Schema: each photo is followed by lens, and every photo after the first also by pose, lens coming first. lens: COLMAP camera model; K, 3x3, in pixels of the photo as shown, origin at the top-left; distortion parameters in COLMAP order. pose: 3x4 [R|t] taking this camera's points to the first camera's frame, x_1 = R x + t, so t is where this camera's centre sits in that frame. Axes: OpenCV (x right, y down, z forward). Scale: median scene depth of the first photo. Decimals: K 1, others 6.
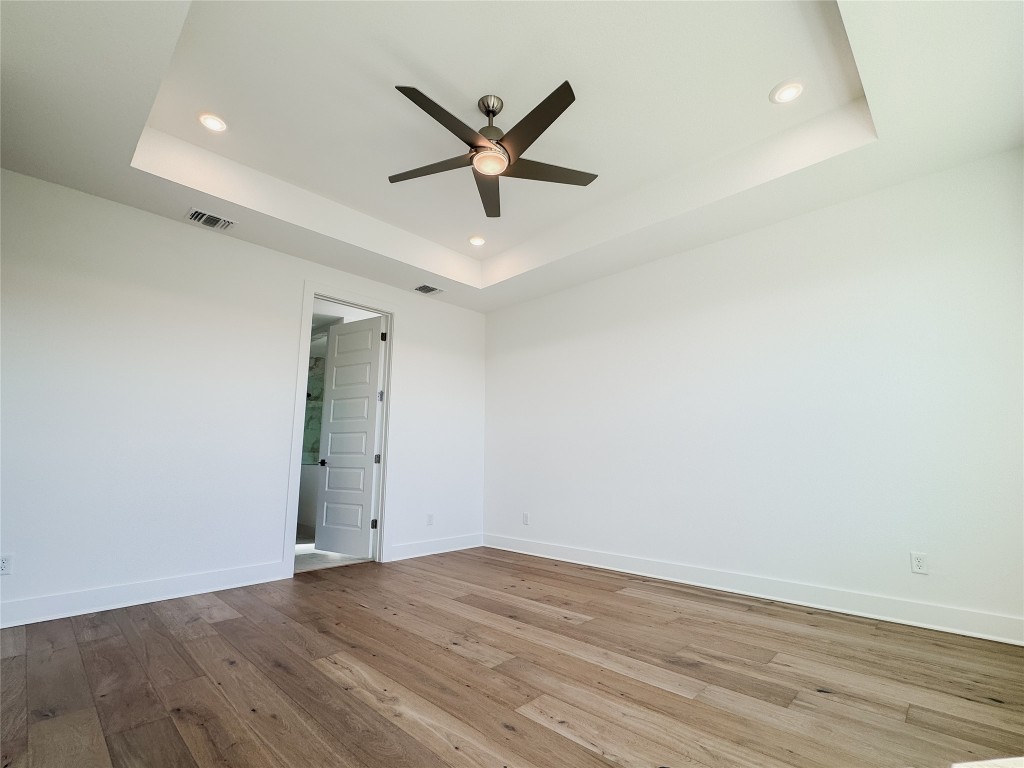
lens RADIAL K [[473.1, 0, 514.5], [0, 473.1, 382.9], [0, 0, 1]] dist [-0.001016, 0.000825]
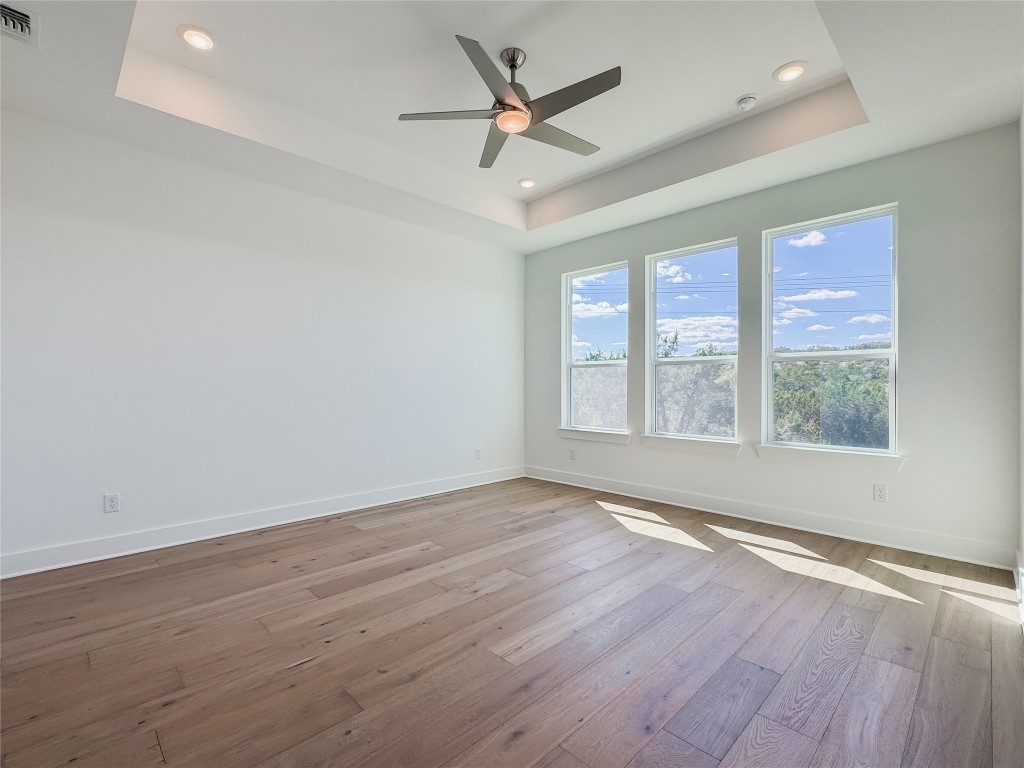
lens RADIAL K [[473.1, 0, 512.3], [0, 473.1, 381.1], [0, 0, 1]] dist [-0.001016, 0.000825]
pose [[0.016366, 0.009941, 0.999817, -1.039940], [-0.162304, 0.986715, -0.007154, 0.087449], [-0.986605, -0.162157, 0.017762, 0.882260]]
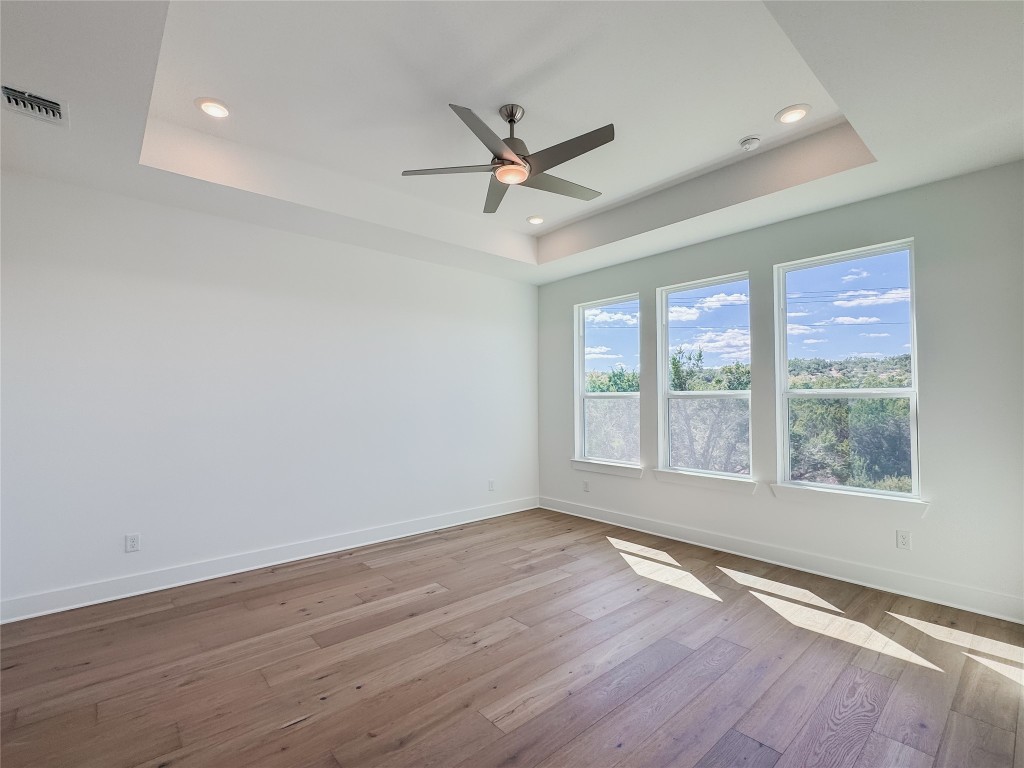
lens RADIAL K [[473.1, 0, 511.7], [0, 473.1, 380.8], [0, 0, 1]] dist [-0.001016, 0.000825]
pose [[0.072258, 0.039266, 0.996613, -1.045737], [-0.157671, 0.987110, -0.027460, 0.008304], [-0.984844, -0.155153, 0.077518, 0.840528]]
